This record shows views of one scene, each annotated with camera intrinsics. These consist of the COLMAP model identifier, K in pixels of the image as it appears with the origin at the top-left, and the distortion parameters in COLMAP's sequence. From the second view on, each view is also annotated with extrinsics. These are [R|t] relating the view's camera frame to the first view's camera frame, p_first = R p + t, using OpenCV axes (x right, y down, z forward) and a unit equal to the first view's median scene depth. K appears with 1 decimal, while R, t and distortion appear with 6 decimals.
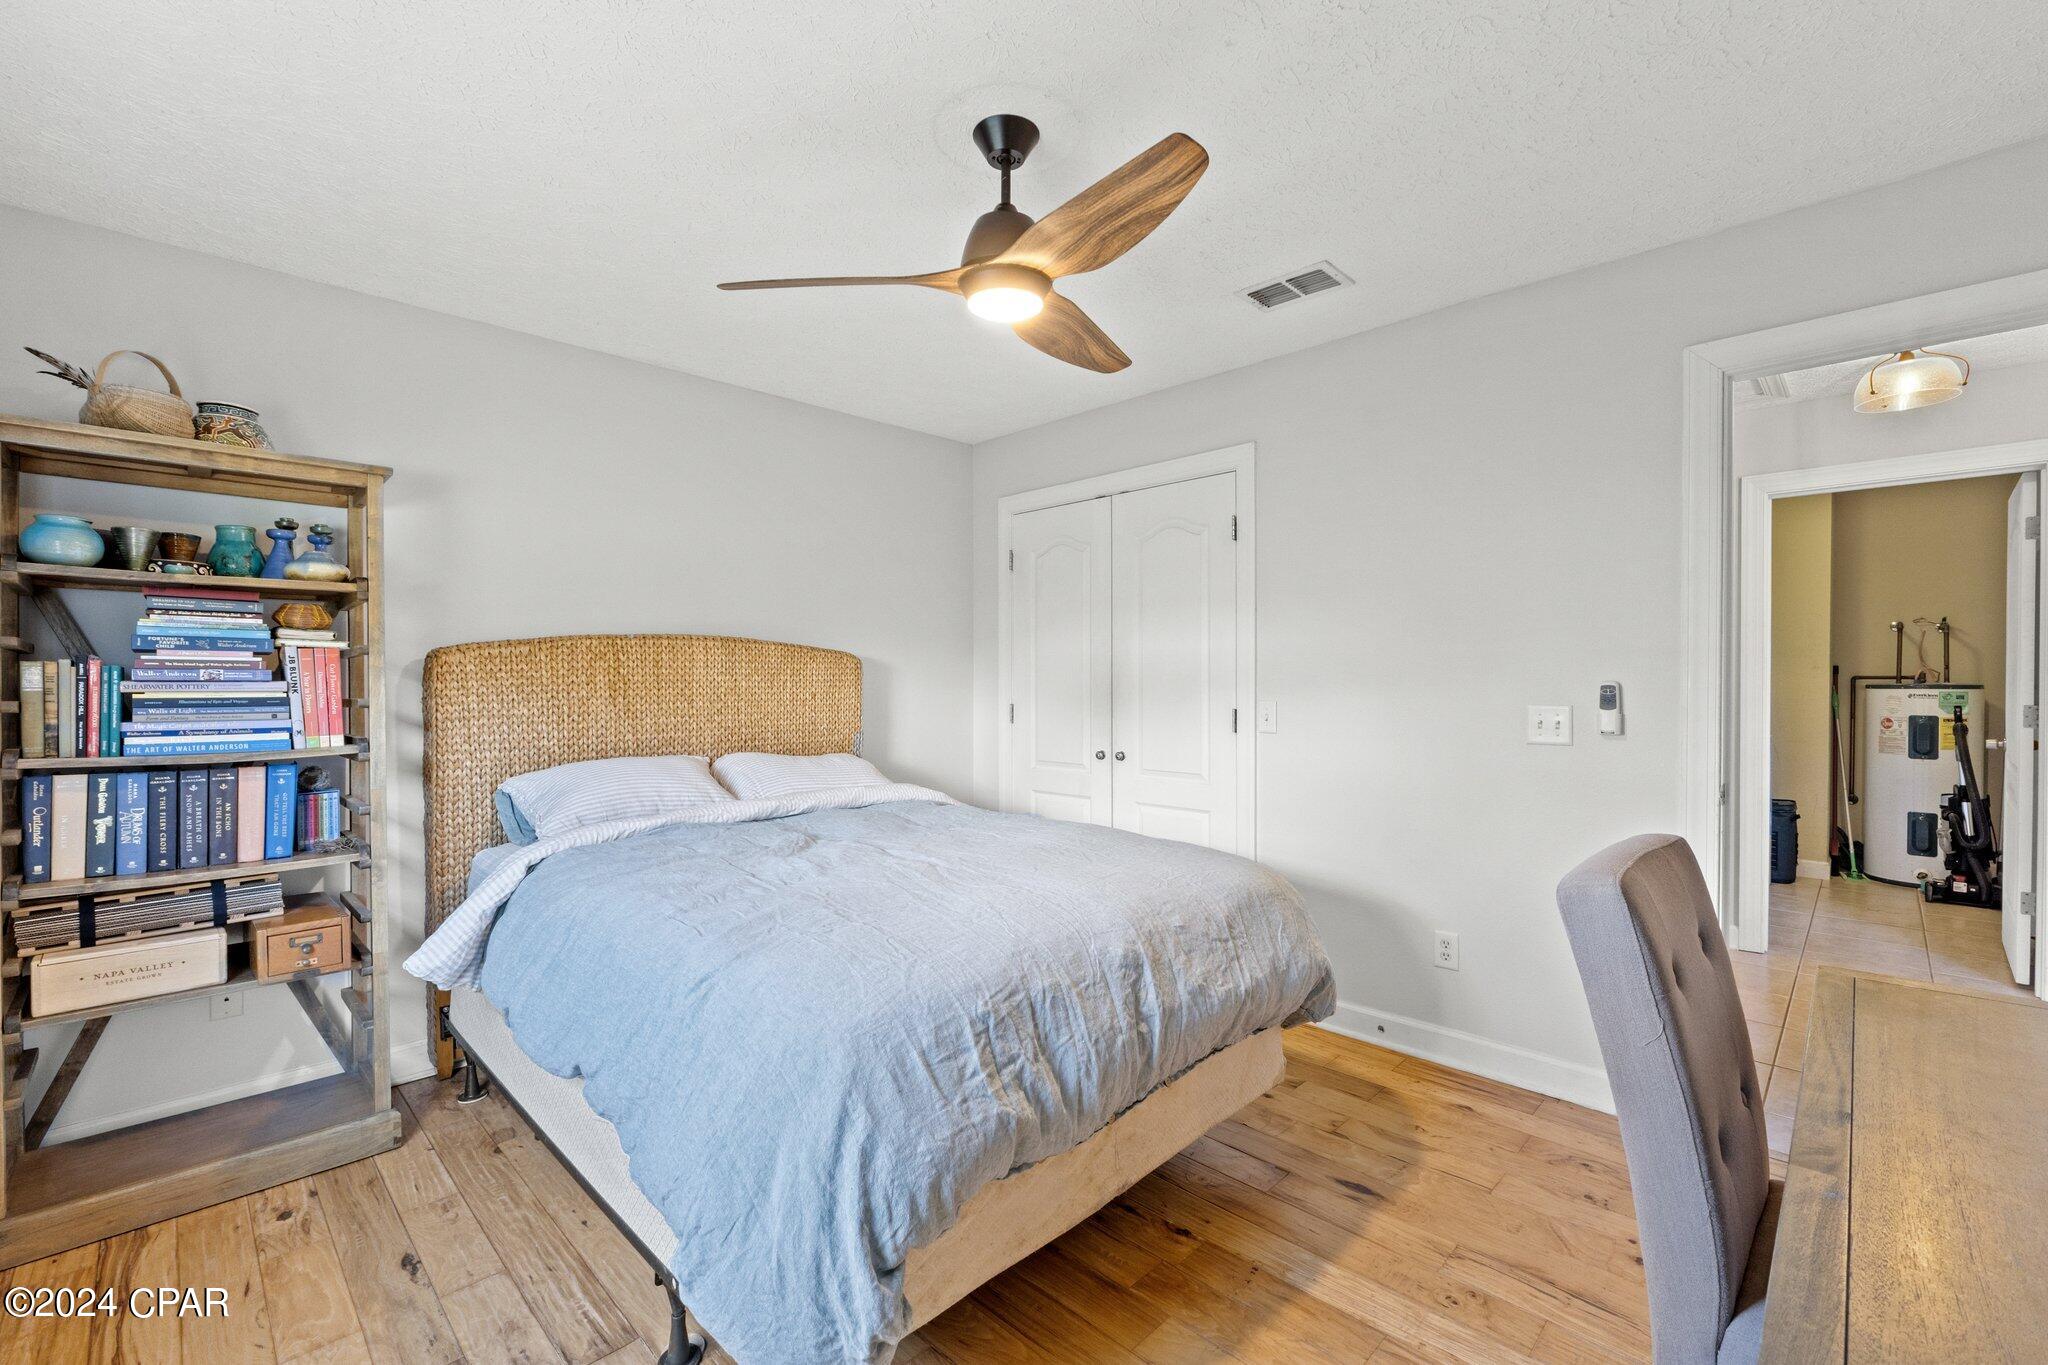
lens RADIAL K [[863.1, 0, 1025.0], [0, 863.1, 686.0], [0, 0, 1]] dist [-0.013939, 0.000060]
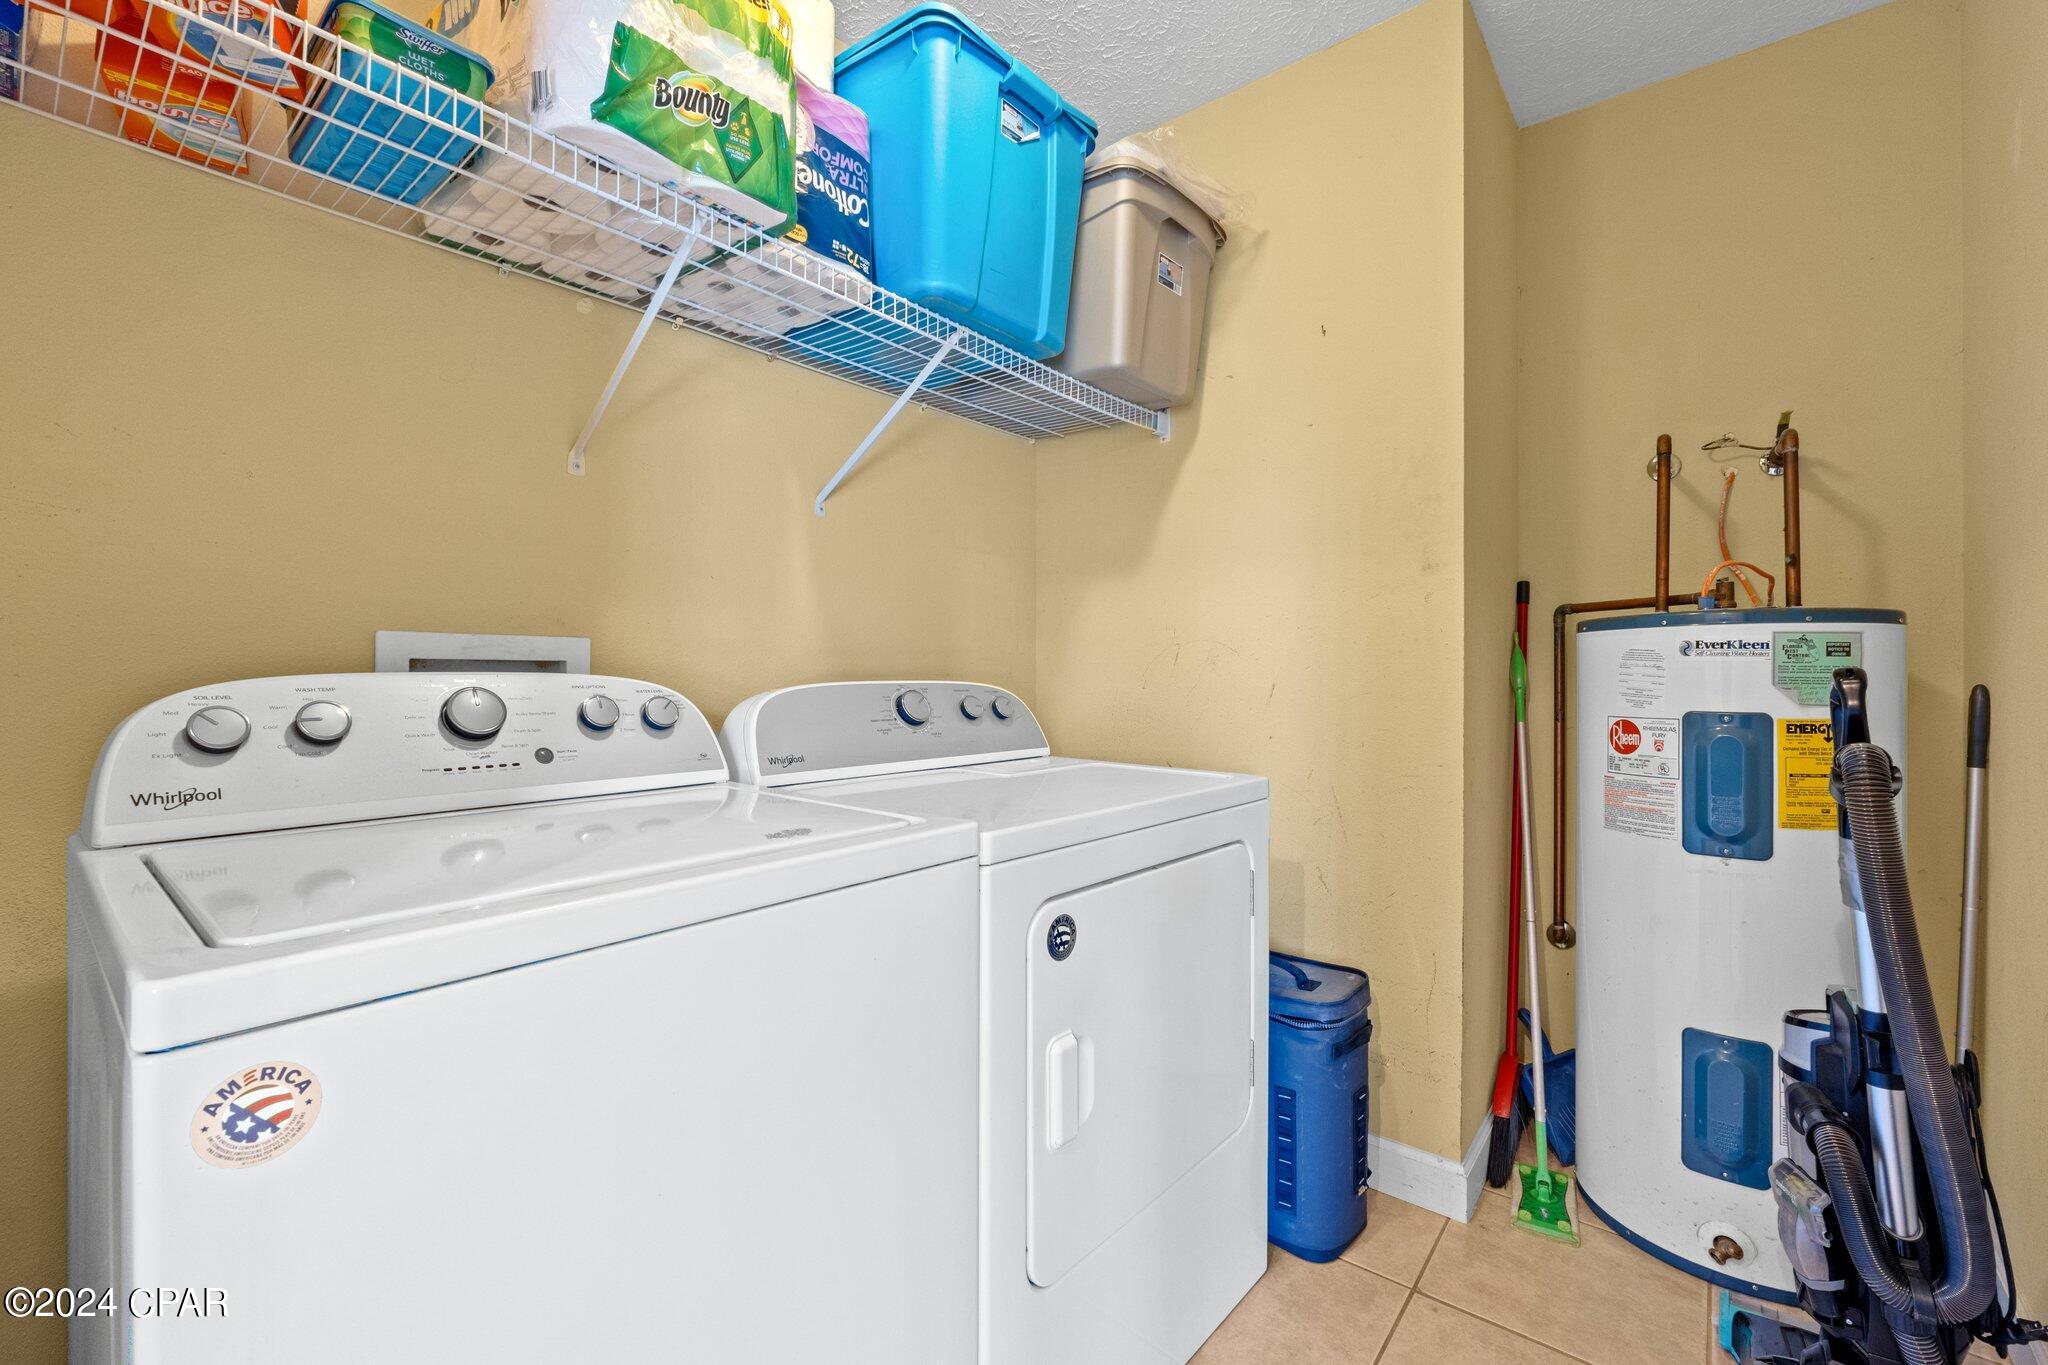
lens RADIAL K [[863.1, 0, 1014.7], [0, 863.1, 677.2], [0, 0, 1]] dist [-0.013939, 0.000060]
pose [[0.994940, -0.004789, 0.100361, 0.764988], [0.005405, 0.999968, -0.005863, 0.022537], [-0.100329, 0.006376, 0.994934, 0.713703]]
